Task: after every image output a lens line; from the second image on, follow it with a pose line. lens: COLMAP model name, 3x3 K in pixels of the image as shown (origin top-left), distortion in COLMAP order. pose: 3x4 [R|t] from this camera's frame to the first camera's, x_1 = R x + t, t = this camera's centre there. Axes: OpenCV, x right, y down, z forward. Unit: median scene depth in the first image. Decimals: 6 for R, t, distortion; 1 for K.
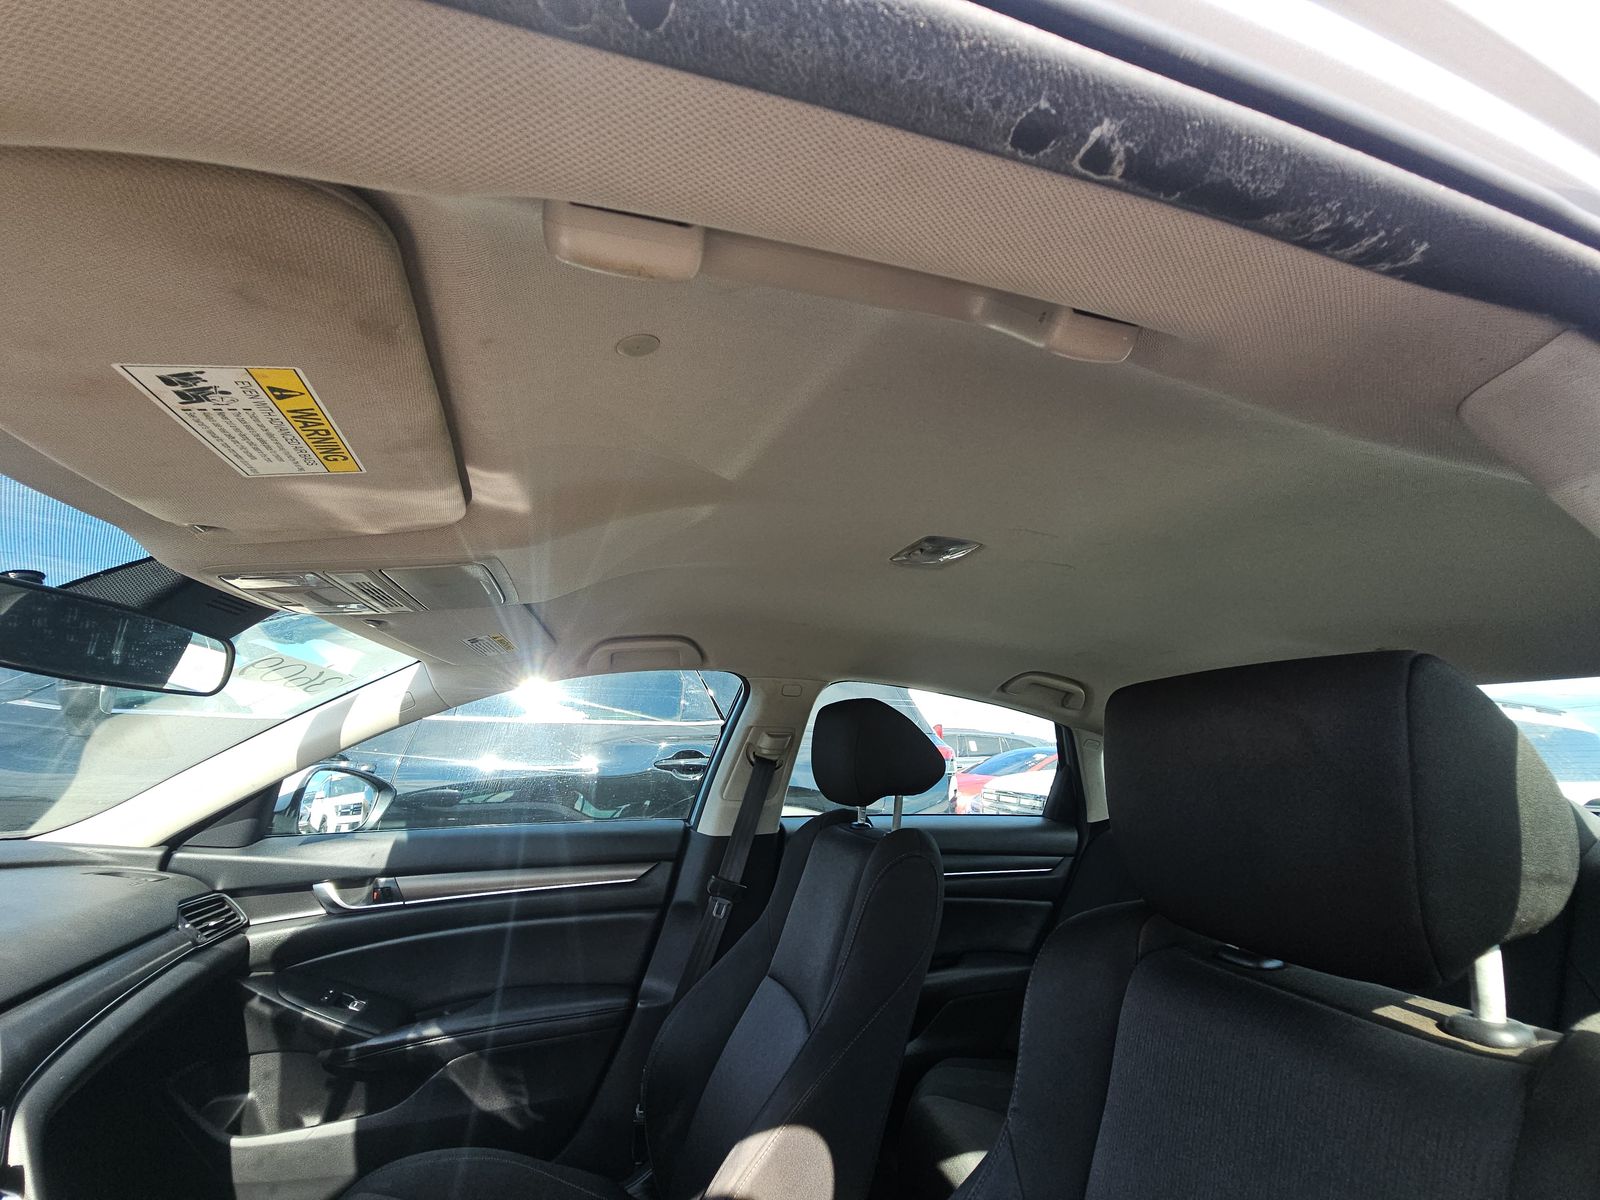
lens RADIAL K [[647.0, 0, 800.6], [0, 647.0, 599.6], [0, 0, 1]] dist [0.006051, -0.001614]
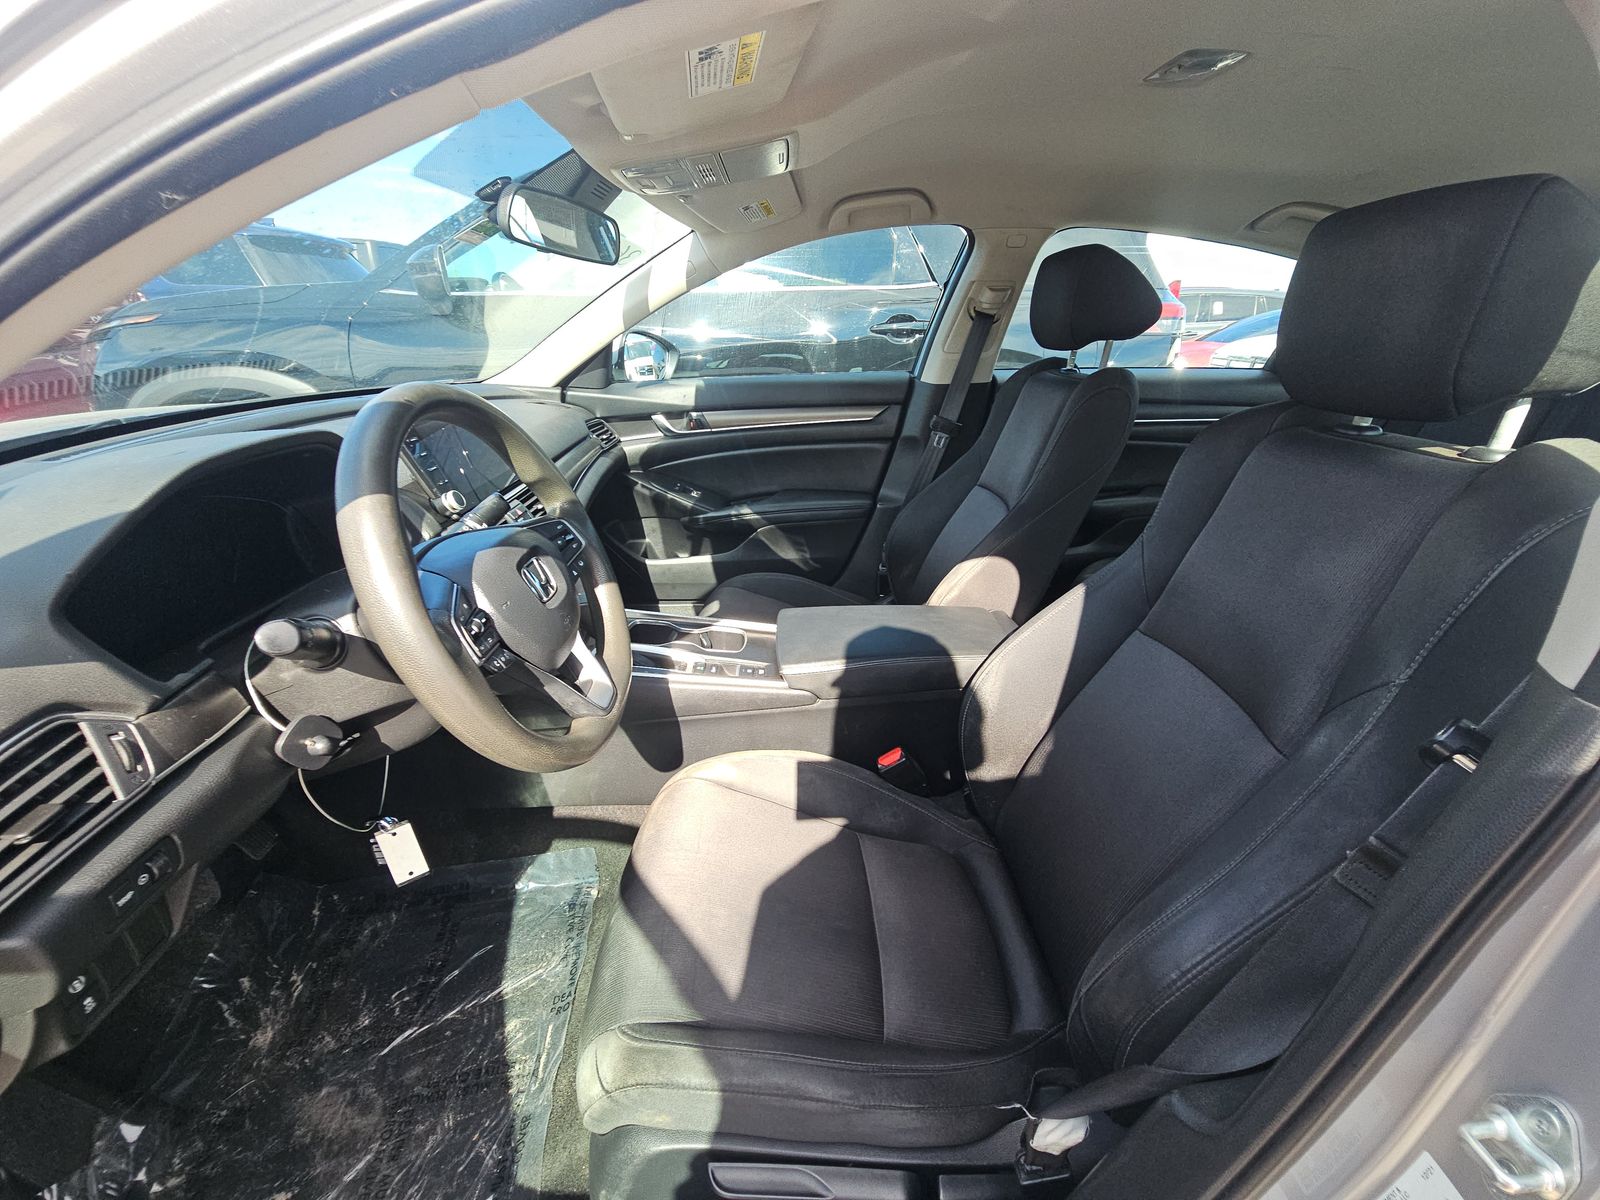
lens RADIAL K [[647.0, 0, 809.9], [0, 647.0, 597.8], [0, 0, 1]] dist [0.006051, -0.001614]
pose [[0.963679, 0.080395, -0.254676, -0.023664], [0.084850, 0.812034, 0.577409, -0.025597], [0.253226, -0.578046, 0.775718, -0.234566]]
